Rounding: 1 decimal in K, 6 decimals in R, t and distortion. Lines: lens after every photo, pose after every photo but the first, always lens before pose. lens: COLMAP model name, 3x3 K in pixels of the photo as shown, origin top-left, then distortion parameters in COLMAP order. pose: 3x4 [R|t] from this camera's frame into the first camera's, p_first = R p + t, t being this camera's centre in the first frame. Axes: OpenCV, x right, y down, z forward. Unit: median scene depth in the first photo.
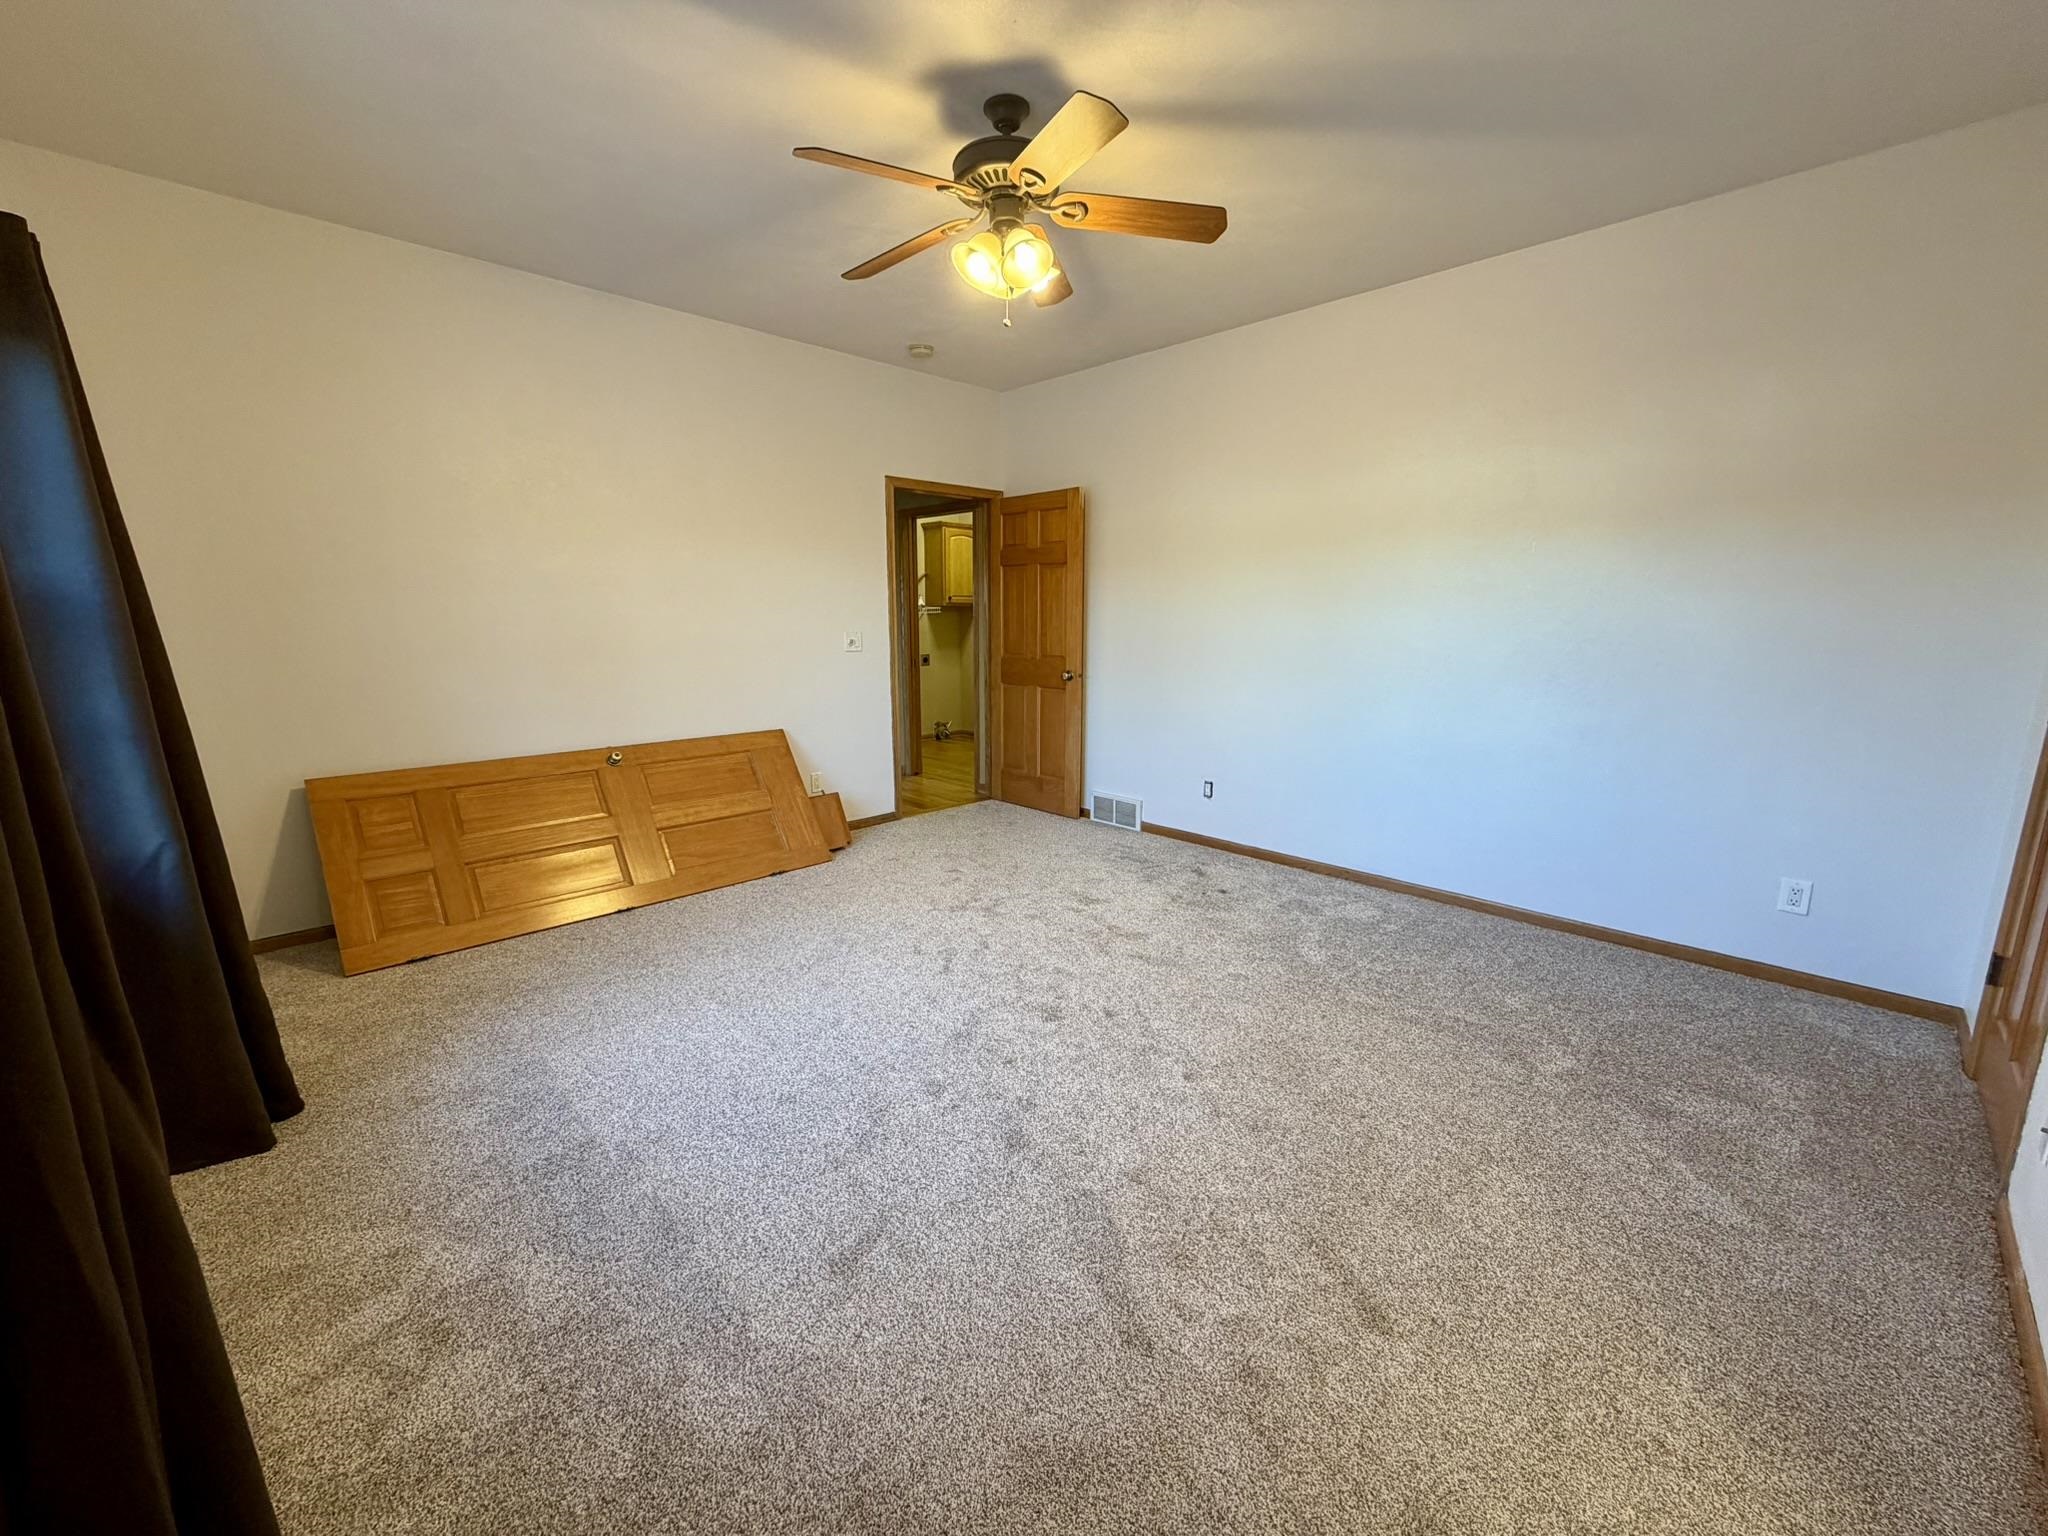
lens RADIAL K [[817.1, 0, 1021.6], [0, 817.1, 772.6], [0, 0, 1]] dist [-0.001608, -0.000182]
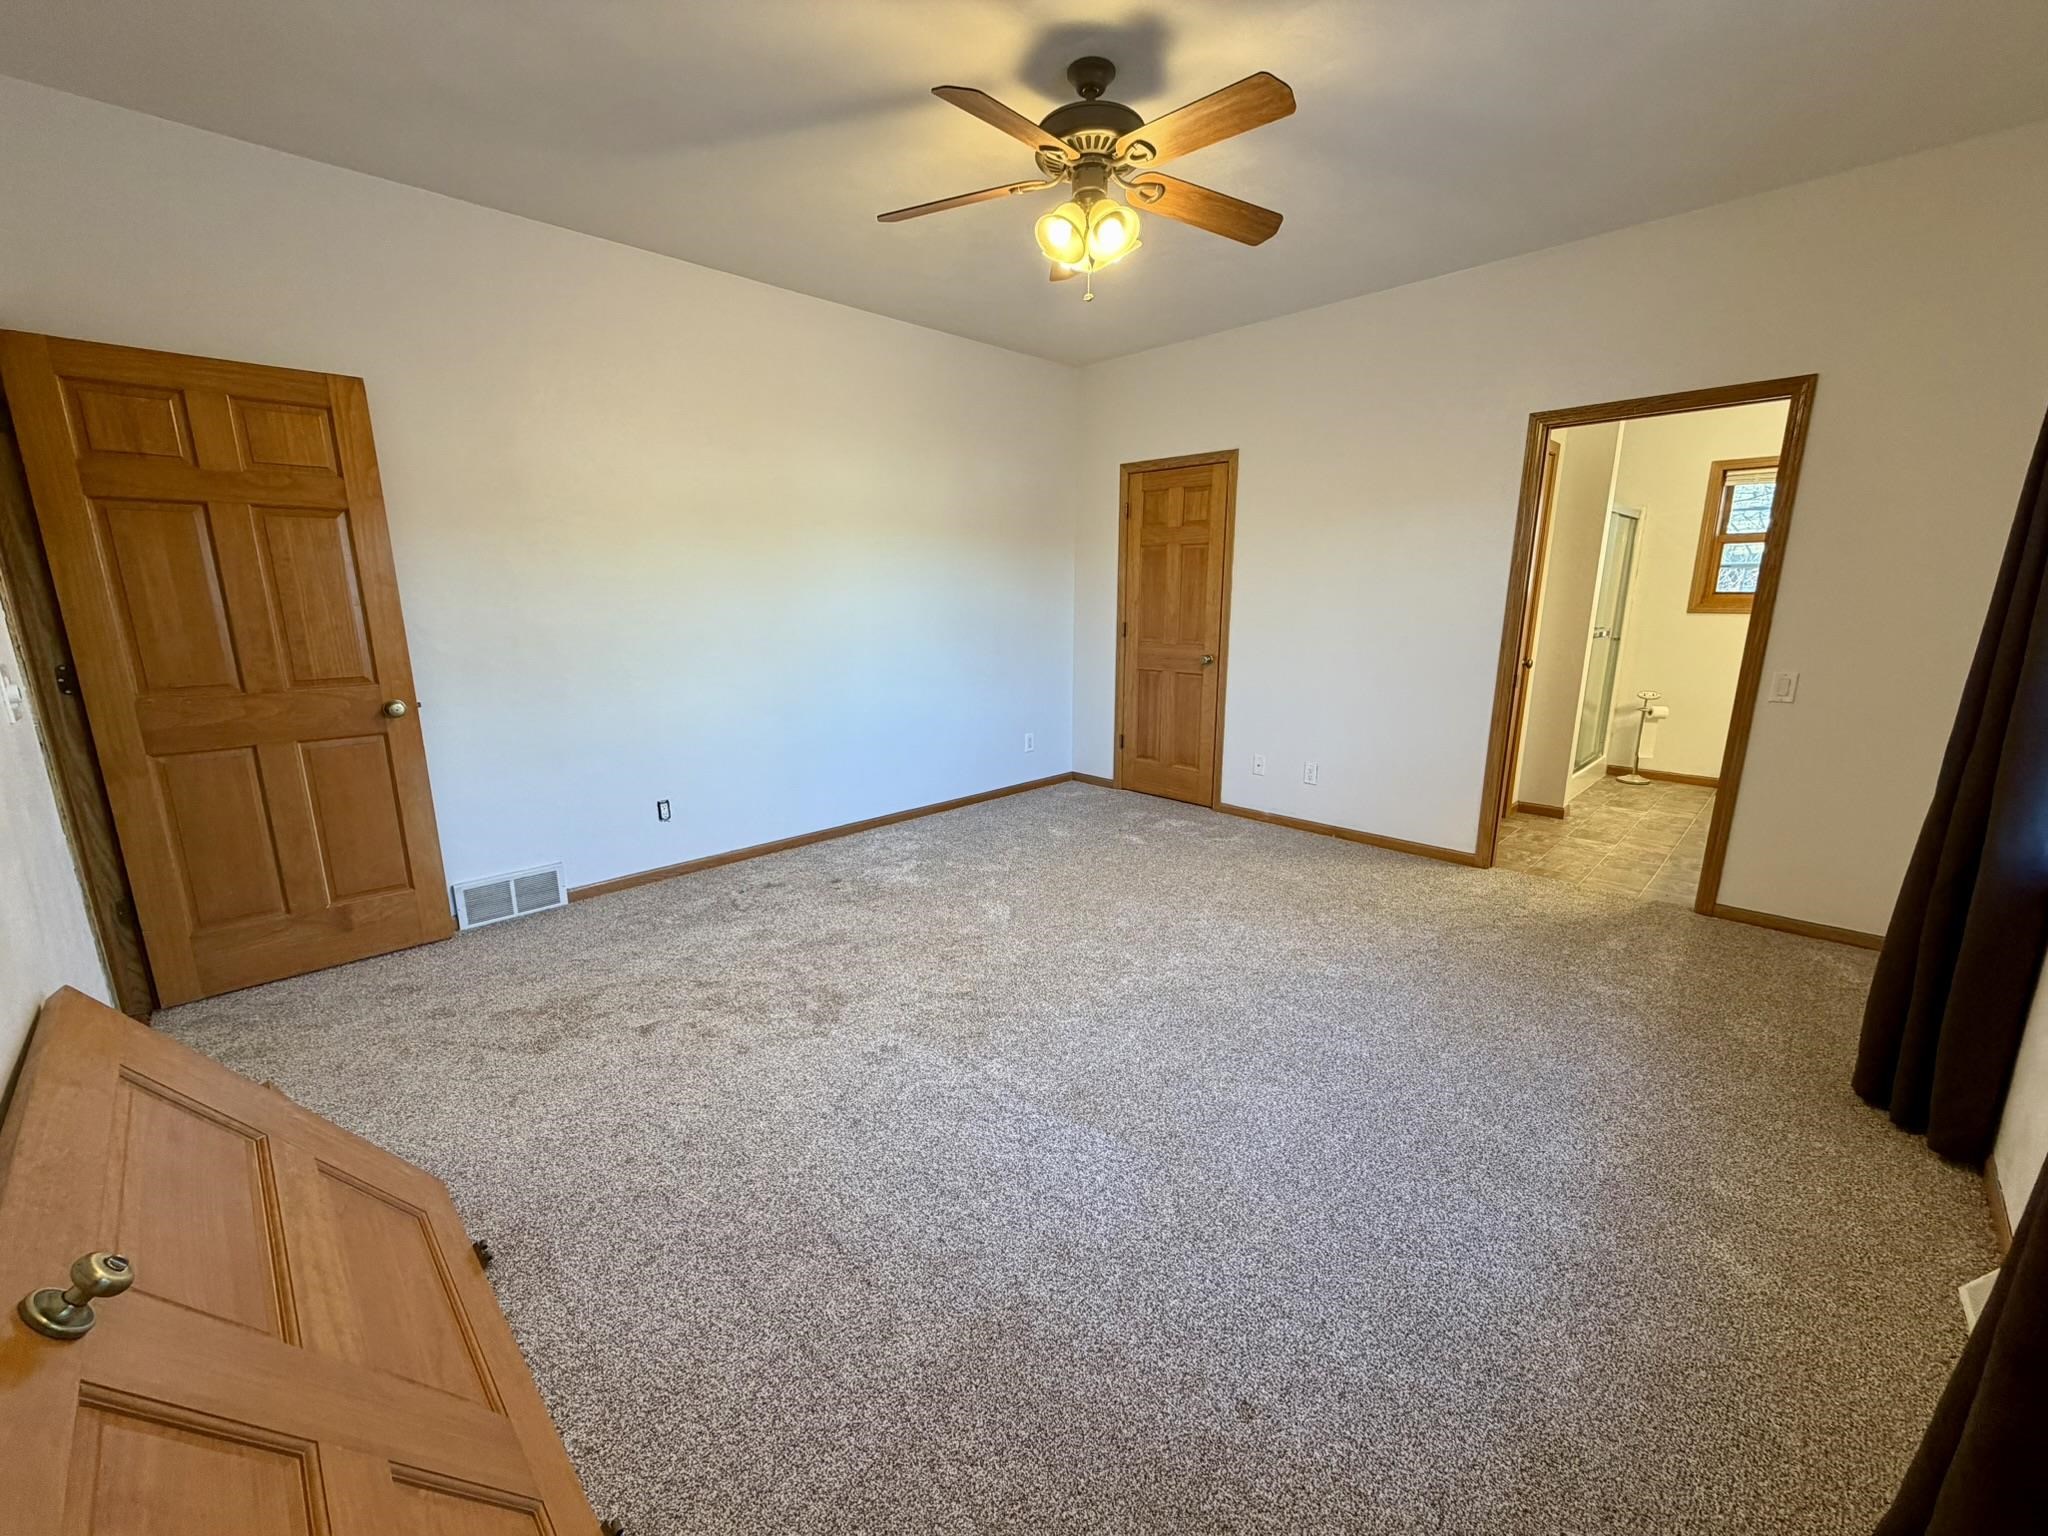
lens RADIAL K [[820.1, 0, 1015.8], [0, 820.1, 766.8], [0, 0, 1]] dist [-0.000206, 0.000055]
pose [[-0.010189, -0.210739, 0.977489, -0.690203], [0.199609, 0.957437, 0.208496, -0.147978], [-0.979823, 0.197240, 0.032310, 0.732840]]
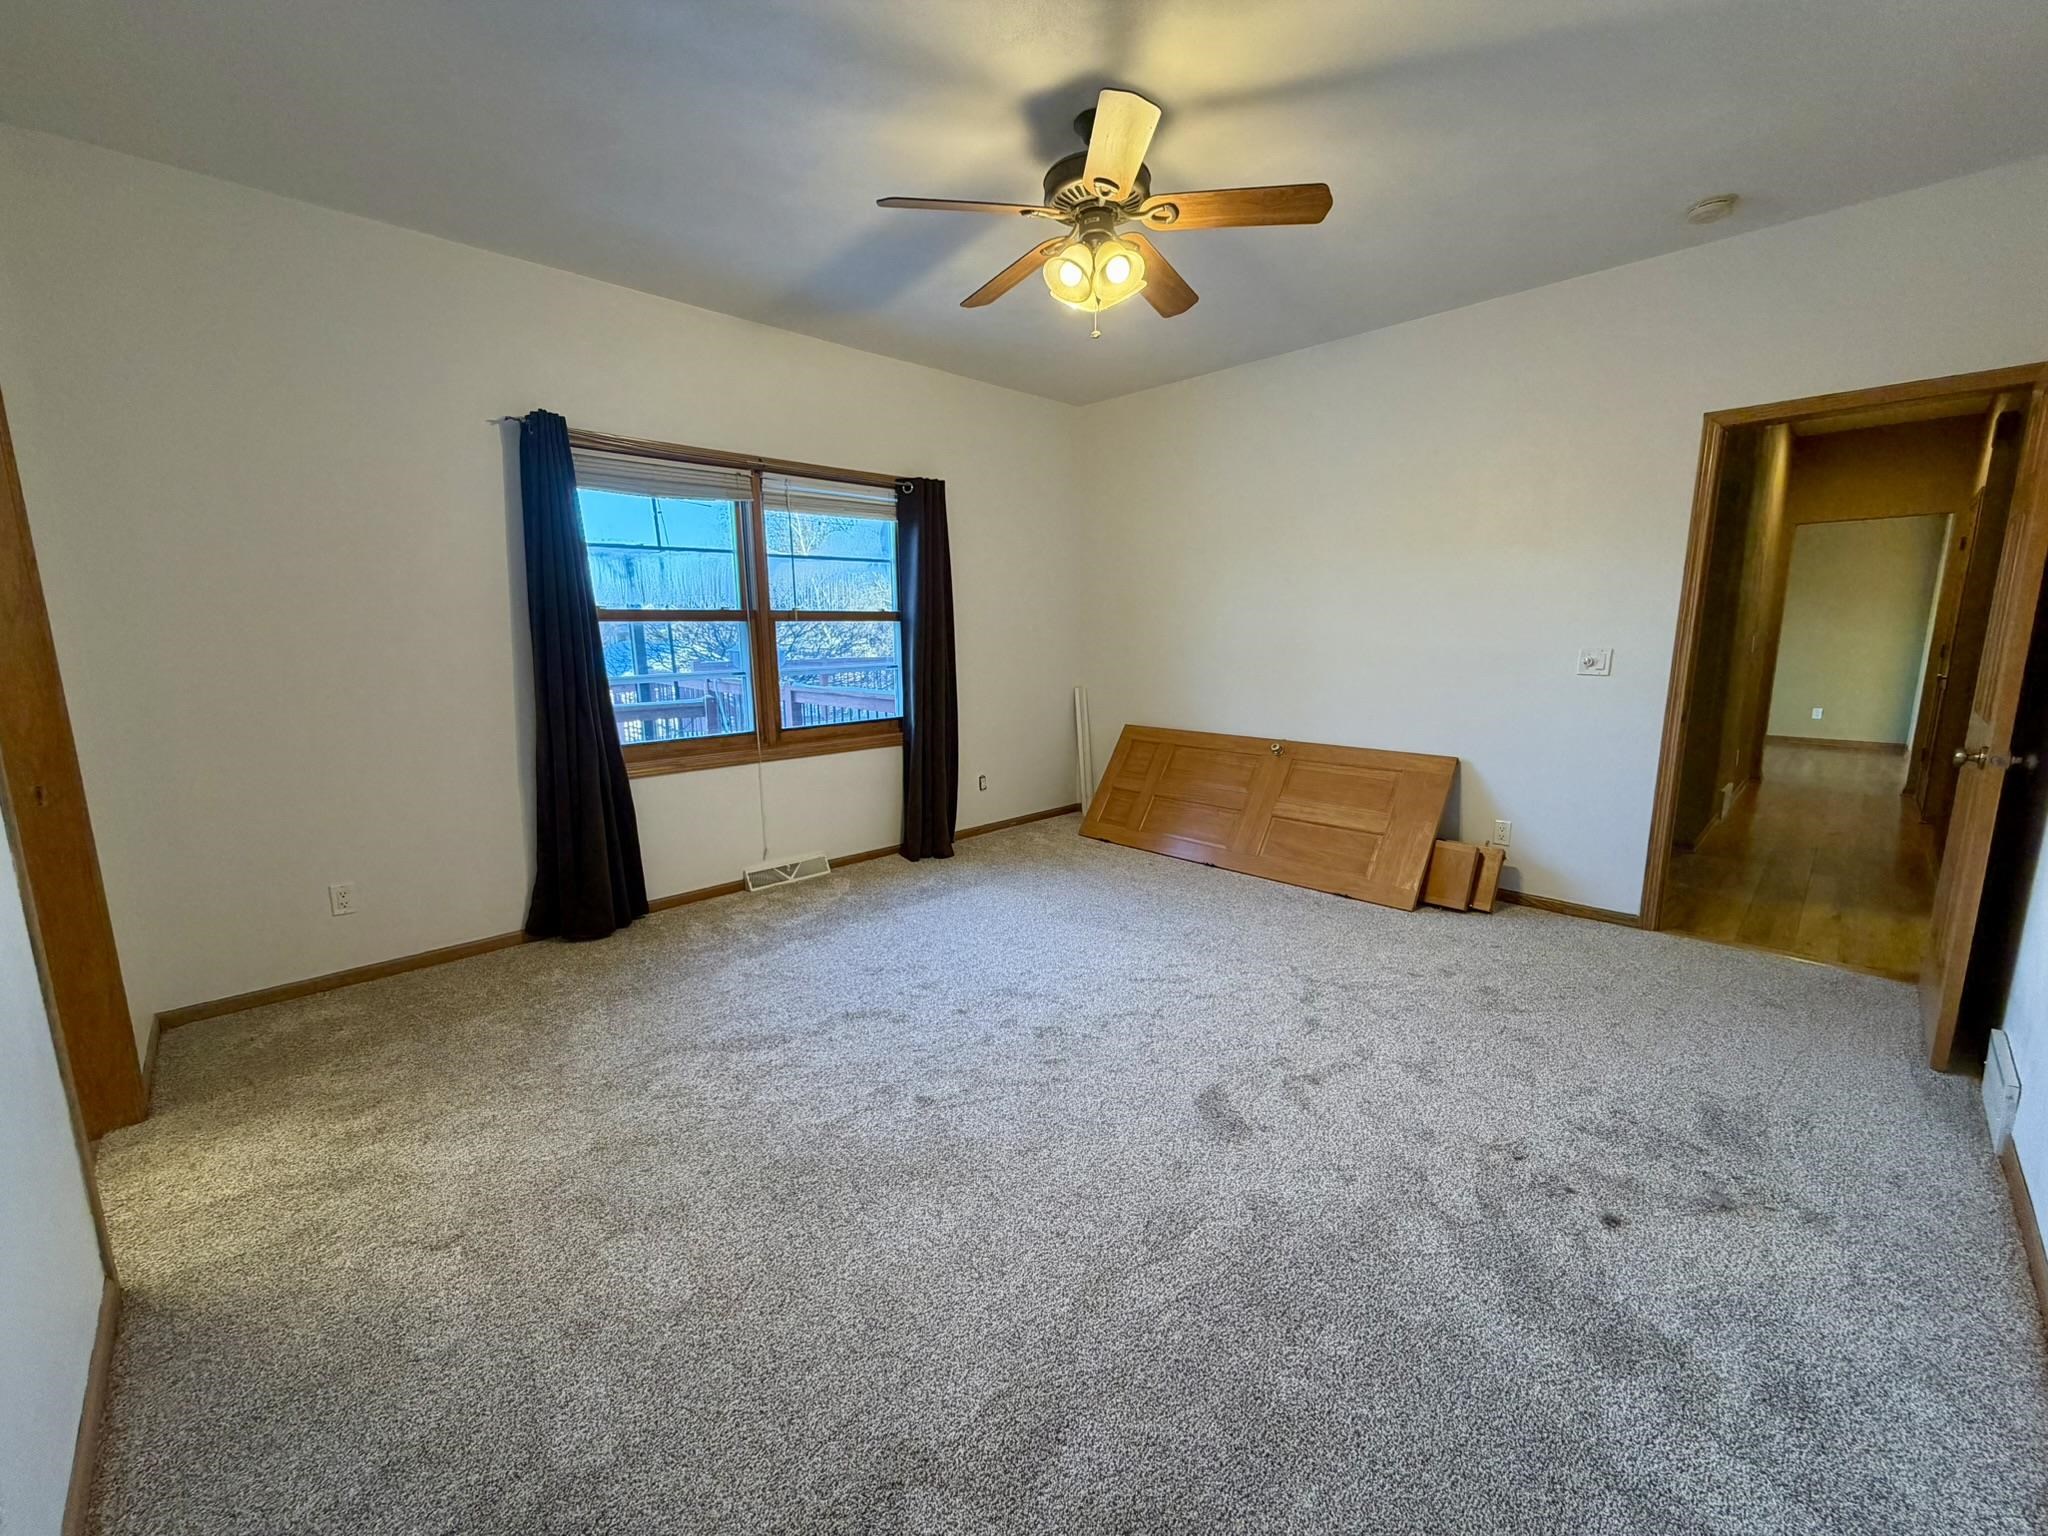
lens RADIAL K [[817.1, 0, 1021.6], [0, 817.1, 772.6], [0, 0, 1]] dist [-0.001608, -0.000182]
pose [[-0.009084, 0.172953, -0.984888, 0.665094], [-0.184480, 0.967733, 0.171642, -0.118613], [0.982794, 0.183251, 0.023115, 0.617875]]
